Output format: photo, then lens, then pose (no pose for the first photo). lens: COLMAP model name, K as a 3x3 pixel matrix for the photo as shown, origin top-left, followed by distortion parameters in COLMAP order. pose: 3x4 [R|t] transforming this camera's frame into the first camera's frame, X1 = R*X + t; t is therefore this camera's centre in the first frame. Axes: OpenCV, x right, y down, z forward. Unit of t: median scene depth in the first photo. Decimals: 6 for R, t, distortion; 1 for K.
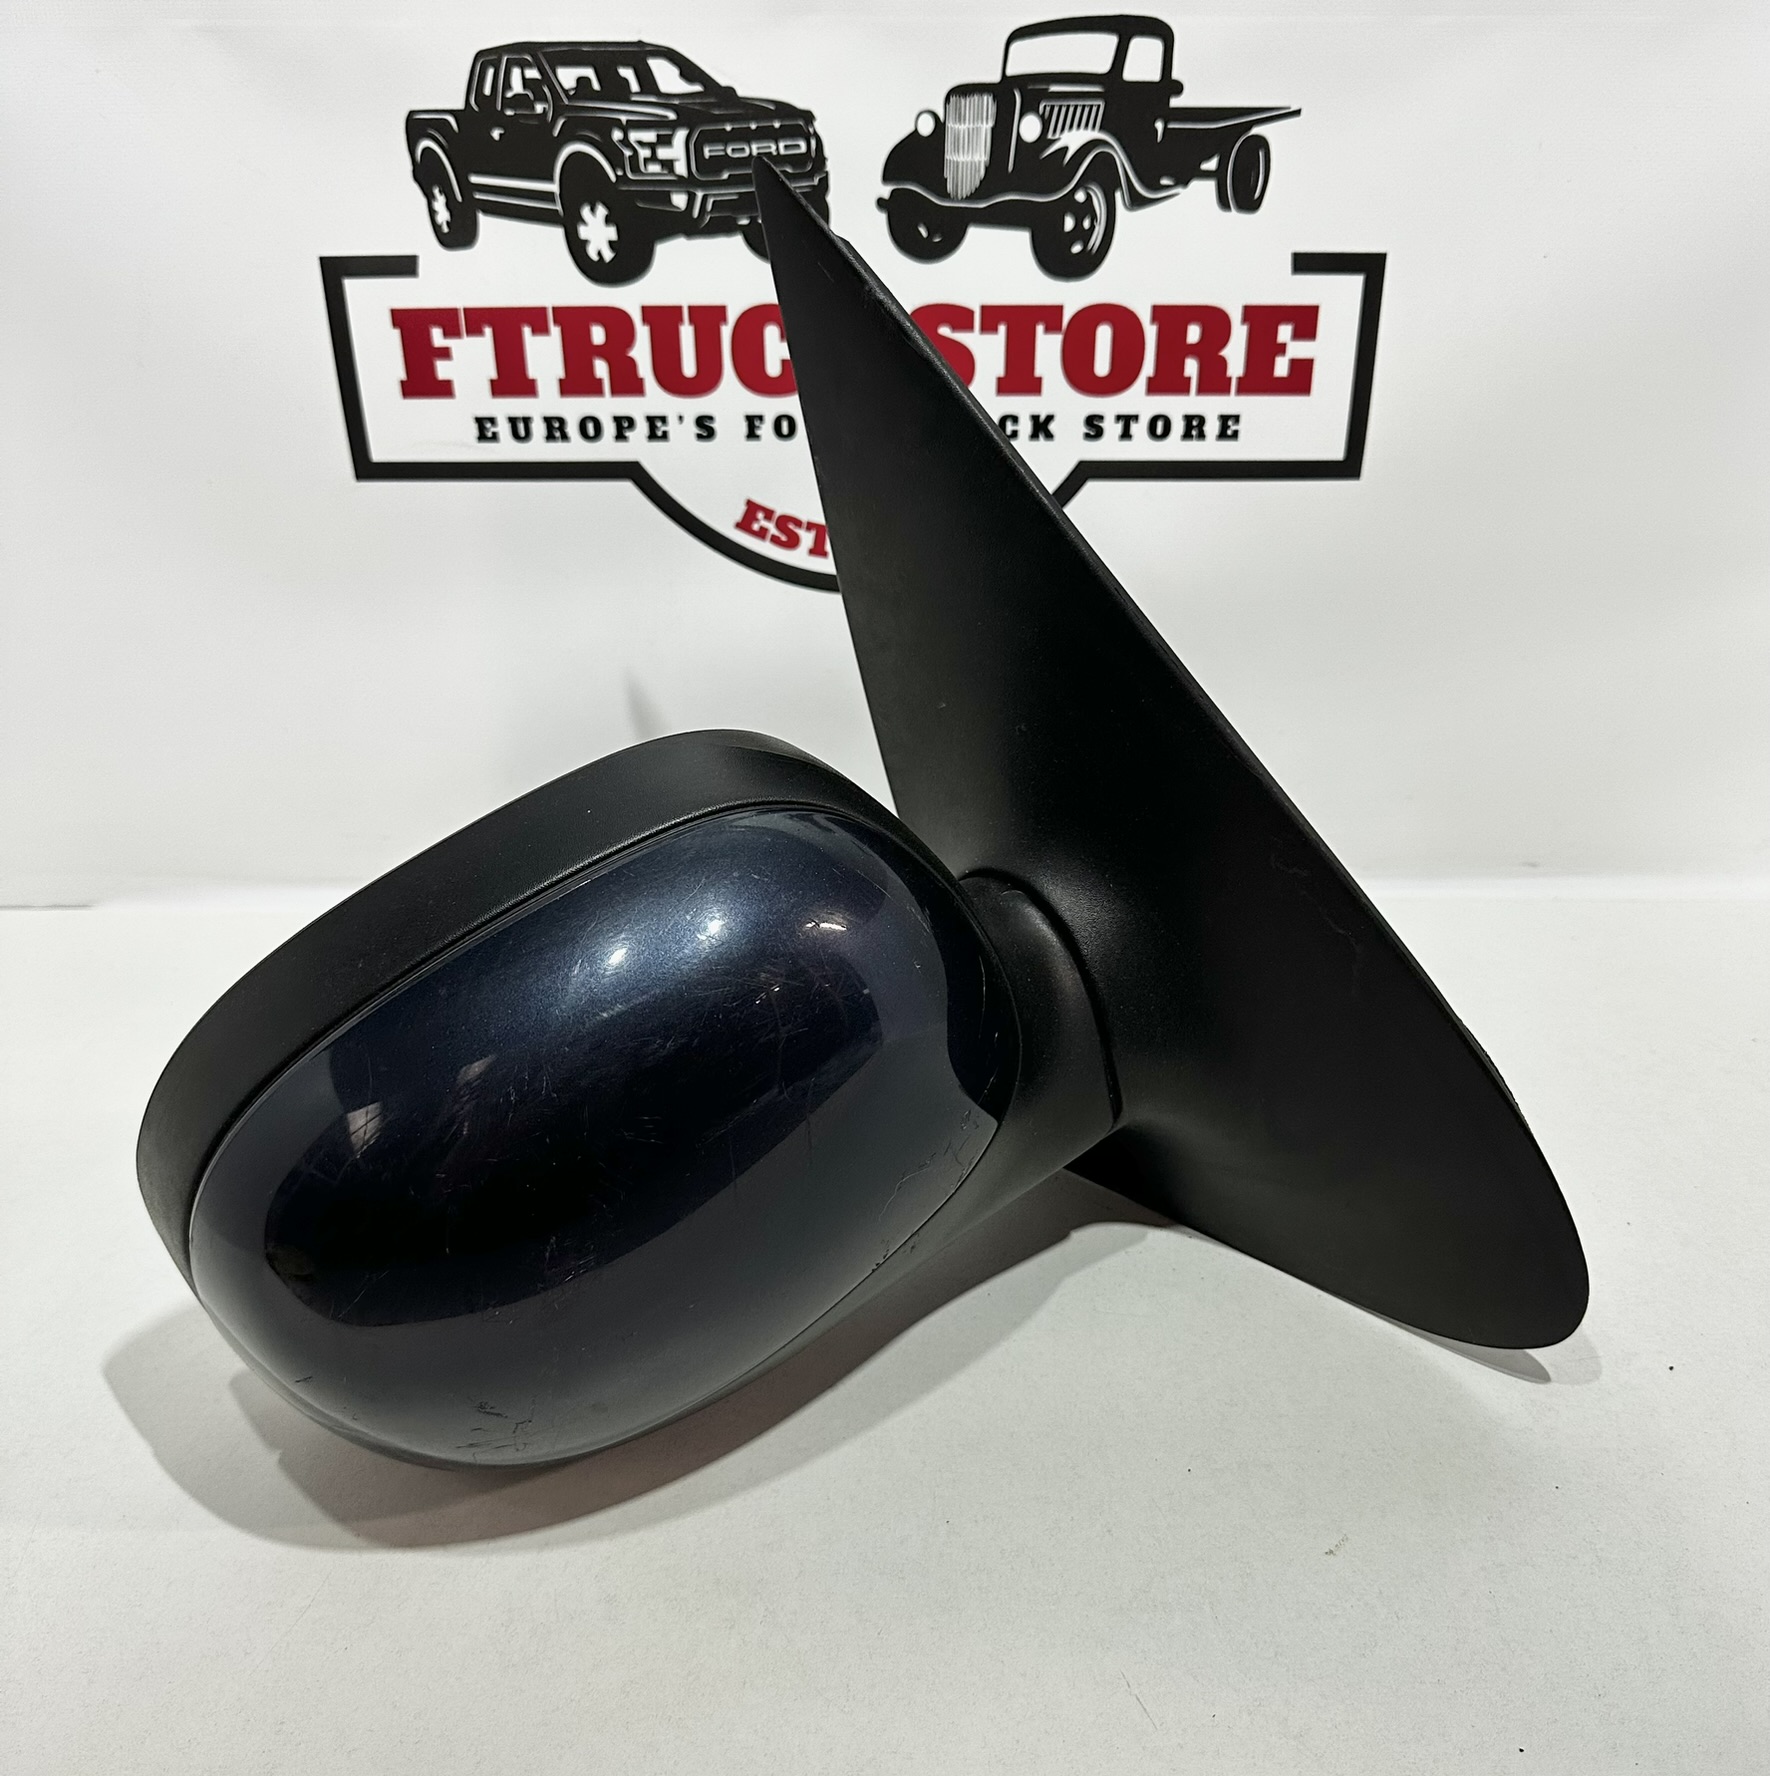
lens RADIAL K [[1716.7, 0, 894.0], [0, 1716.7, 932.1], [0, 0, 1]] dist [0.125046, -0.289382]
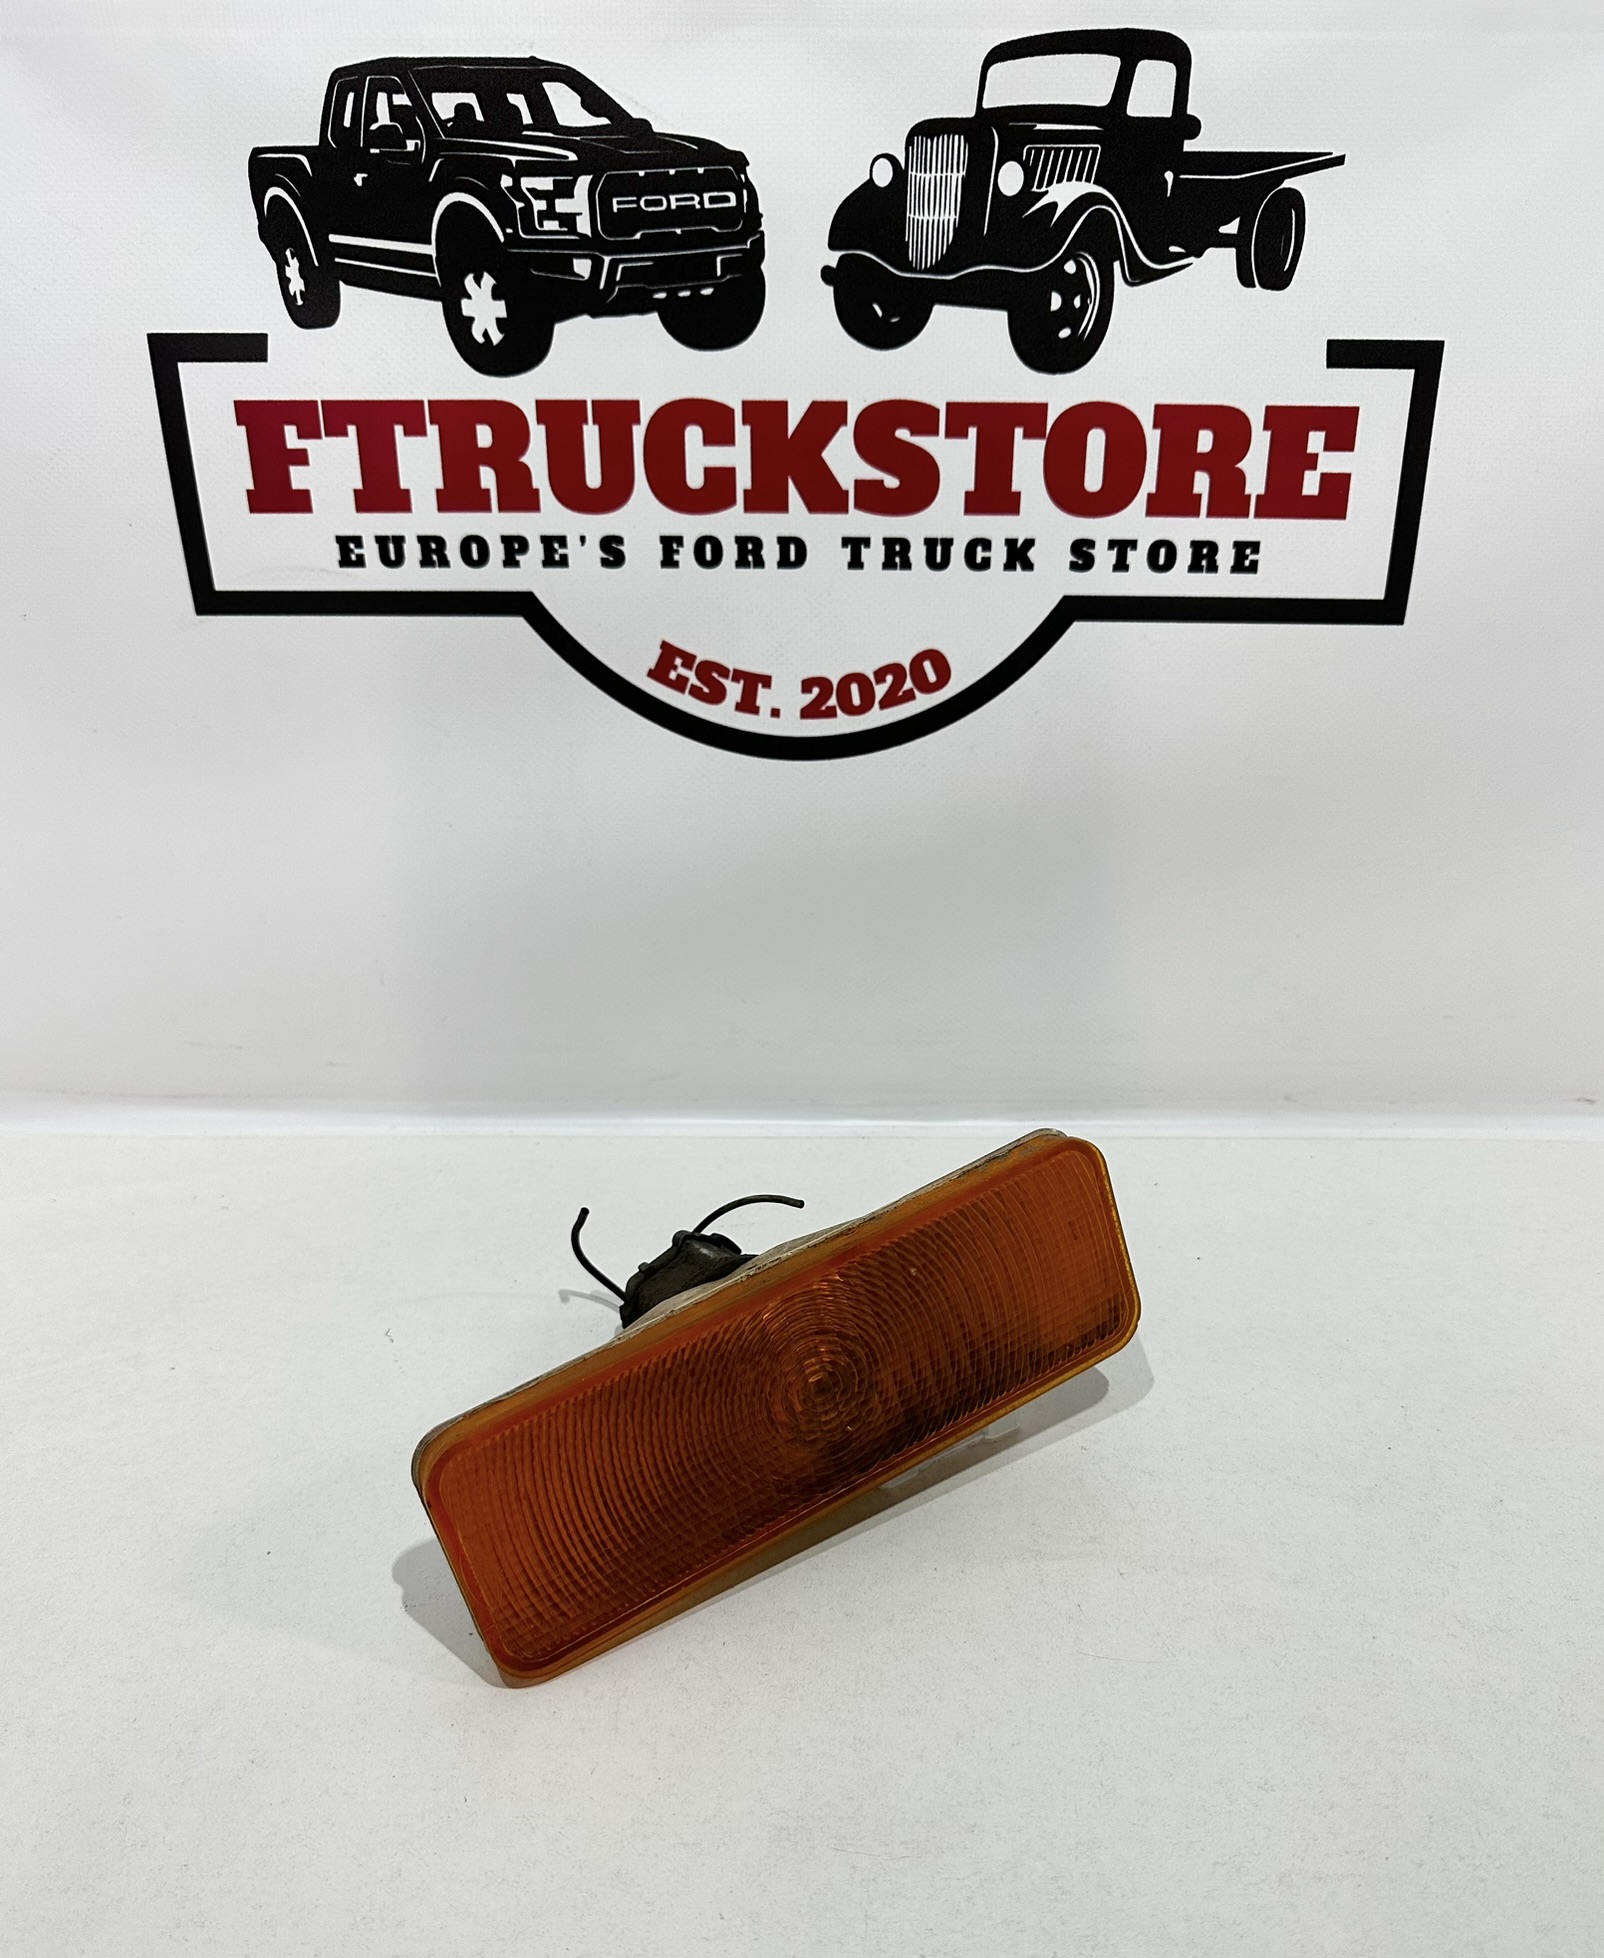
lens RADIAL K [[1665.6, 0, 814.7], [0, 1665.6, 1147.3], [0, 0, 1]] dist [-0.010131, -0.002439]
pose [[0.999692, 0.015243, -0.019583, 0.008177], [-0.015815, 0.999443, -0.029401, 0.016624], [0.019124, 0.029702, 0.999376, 0.226039]]
